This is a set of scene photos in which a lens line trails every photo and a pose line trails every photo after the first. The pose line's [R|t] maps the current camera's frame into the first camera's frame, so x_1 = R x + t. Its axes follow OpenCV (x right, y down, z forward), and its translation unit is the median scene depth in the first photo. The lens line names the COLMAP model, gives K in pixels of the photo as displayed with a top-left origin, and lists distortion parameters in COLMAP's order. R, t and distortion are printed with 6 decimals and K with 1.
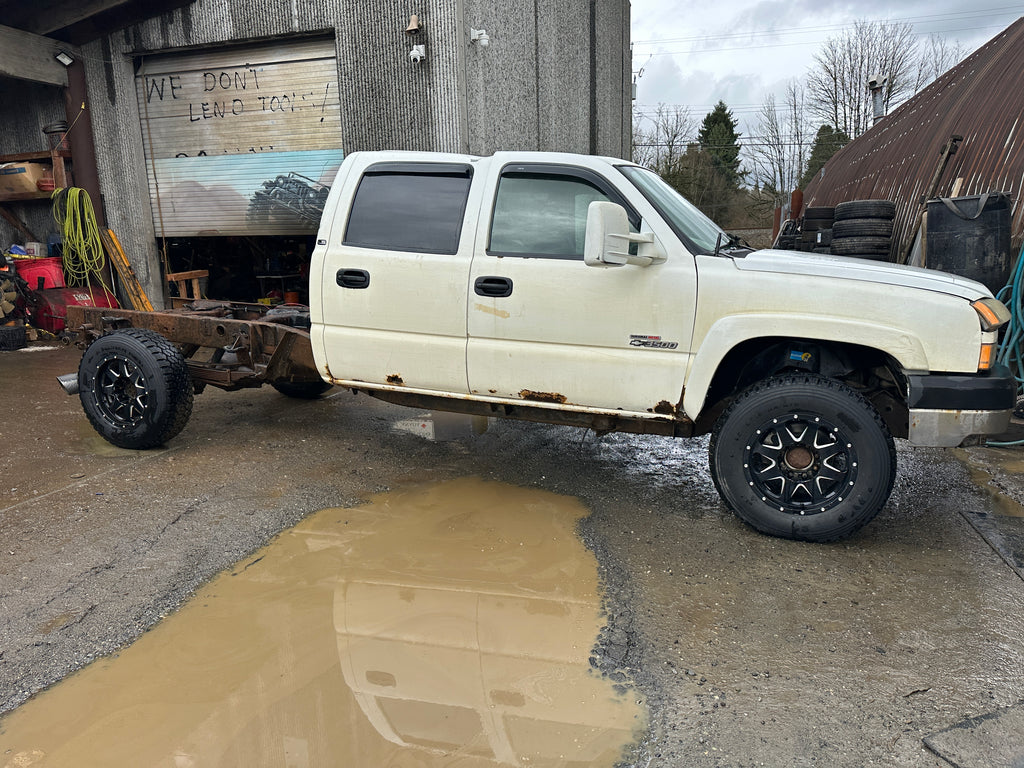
lens RADIAL K [[702.6, 0, 501.7], [0, 702.6, 398.7], [0, 0, 1]] dist [0.021352, -0.023744]
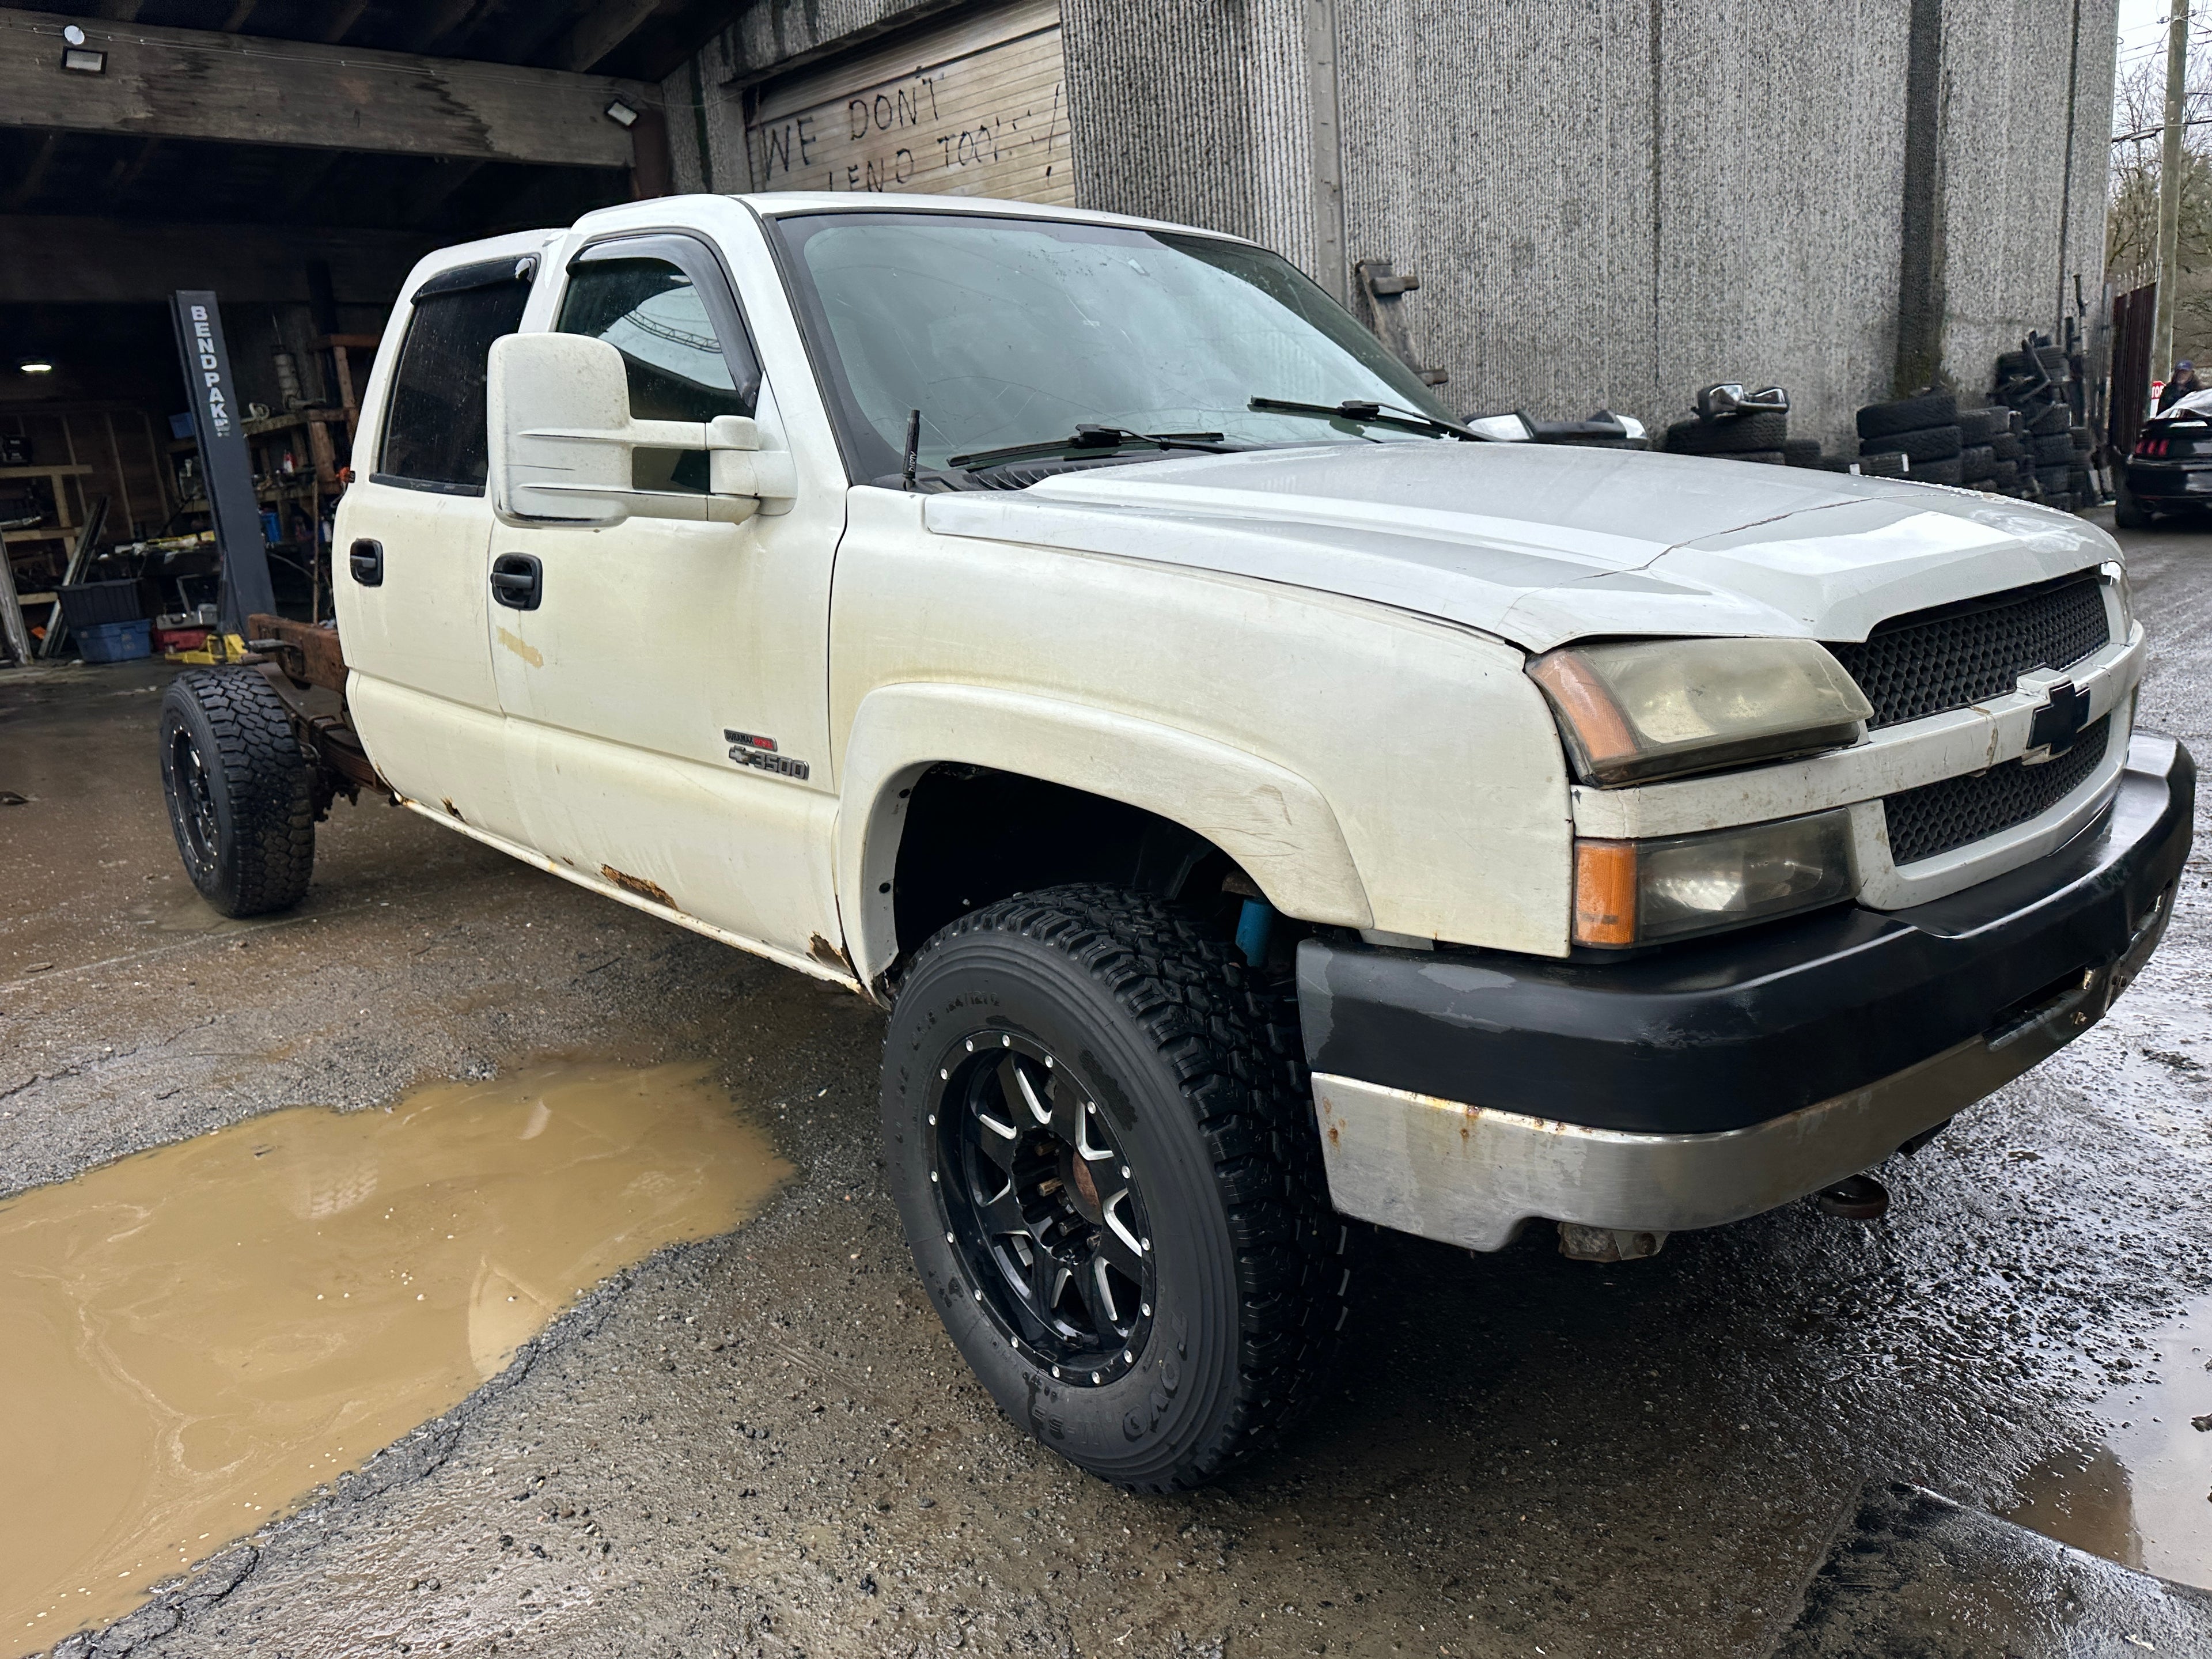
lens RADIAL K [[1539.3, 0, 1106.0], [0, 1539.3, 829.5], [0, 0, 1]] dist [0.020375, -0.022113]
pose [[0.896821, 0.059591, -0.438361, 0.629651], [-0.044965, 0.998033, 0.043683, -0.078920], [0.440102, -0.019465, 0.897737, 0.394616]]
